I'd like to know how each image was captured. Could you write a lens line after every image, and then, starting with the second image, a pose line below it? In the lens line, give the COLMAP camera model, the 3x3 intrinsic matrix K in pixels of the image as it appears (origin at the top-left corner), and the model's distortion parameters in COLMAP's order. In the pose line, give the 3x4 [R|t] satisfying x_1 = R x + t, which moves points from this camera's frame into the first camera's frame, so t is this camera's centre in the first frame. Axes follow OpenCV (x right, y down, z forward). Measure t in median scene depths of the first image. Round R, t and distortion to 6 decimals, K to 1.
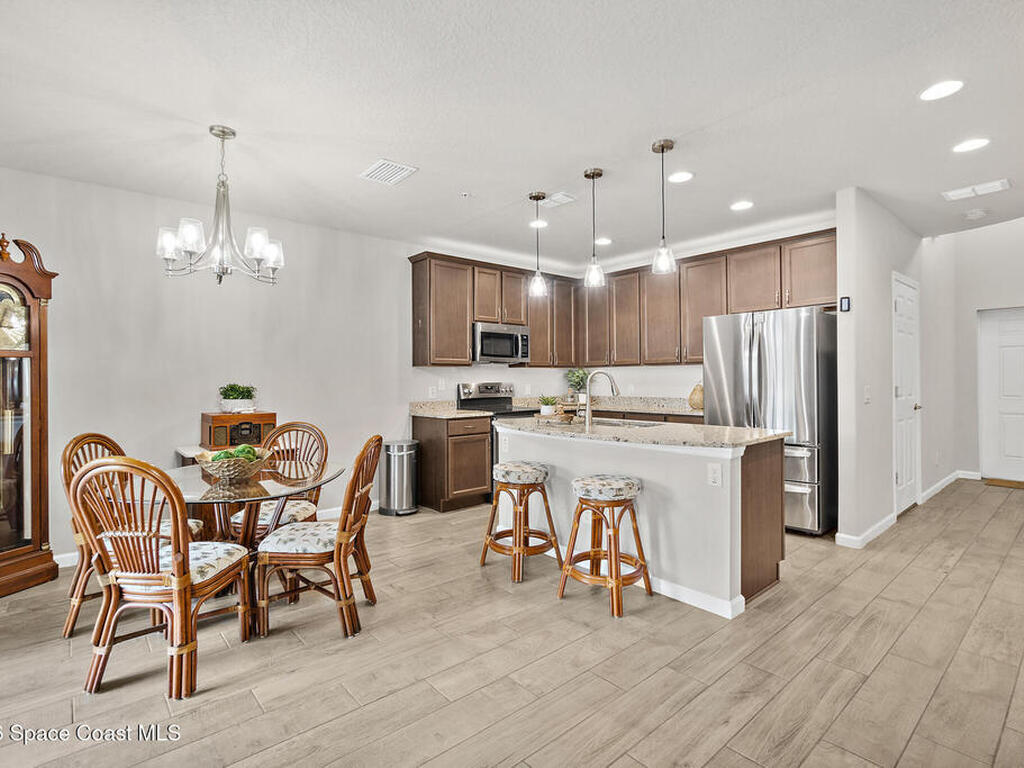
lens RADIAL K [[509.7, 0, 507.0], [0, 509.7, 380.2], [0, 0, 1]] dist [0.000013, 0.000967]
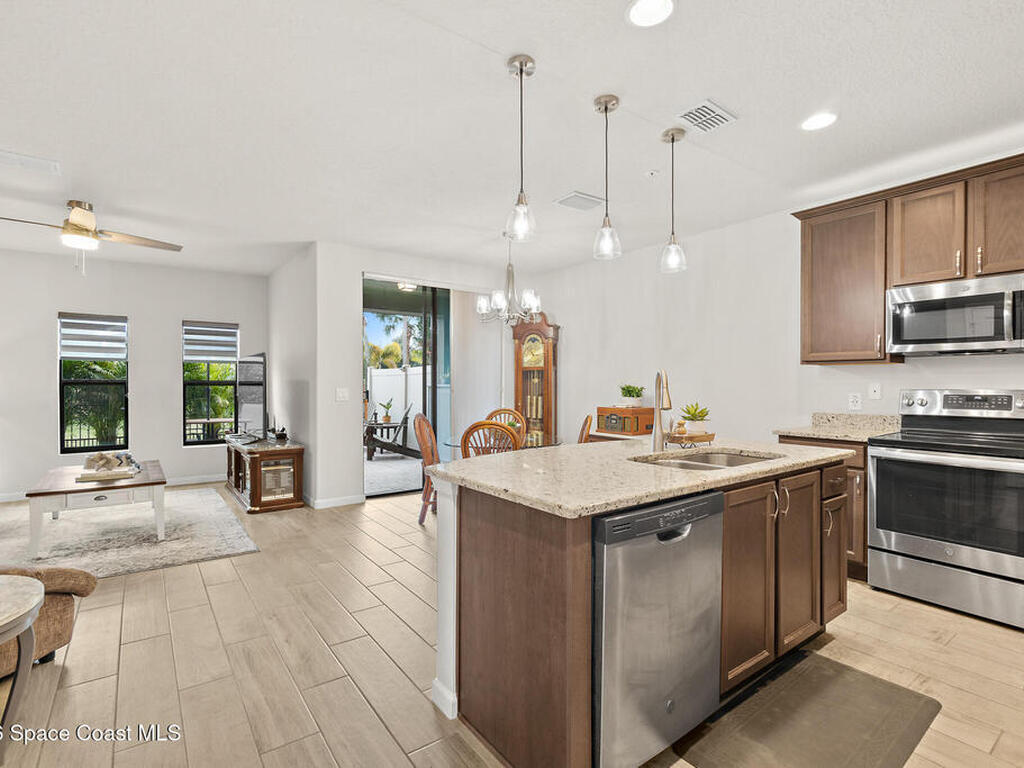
lens RADIAL K [[502.9, 0, 490.8], [0, 502.9, 382.9], [0, 0, 1]] dist [-0.001263, 0.000362]
pose [[-0.097737, 0.005650, -0.995196, 0.691427], [-0.003544, 0.999976, 0.006025, -0.004462], [0.995206, 0.004116, -0.097714, 0.682059]]
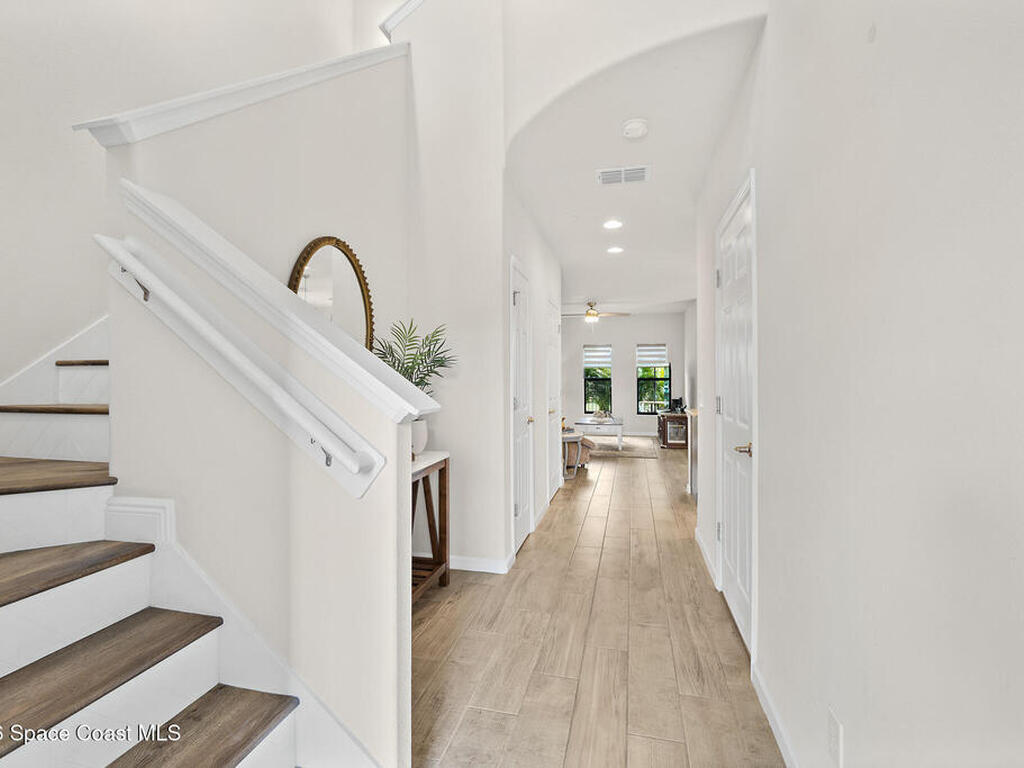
lens RADIAL K [[482.5, 0, 512.0], [0, 482.5, 384.0], [0, 0, 1]] dist [-0.001351, 0.000280]
pose [[-0.814445, 0.018473, -0.579947, 1.317511], [0.010819, 0.999803, 0.016654, -0.016825], [0.580140, 0.007289, -0.814484, 1.324131]]
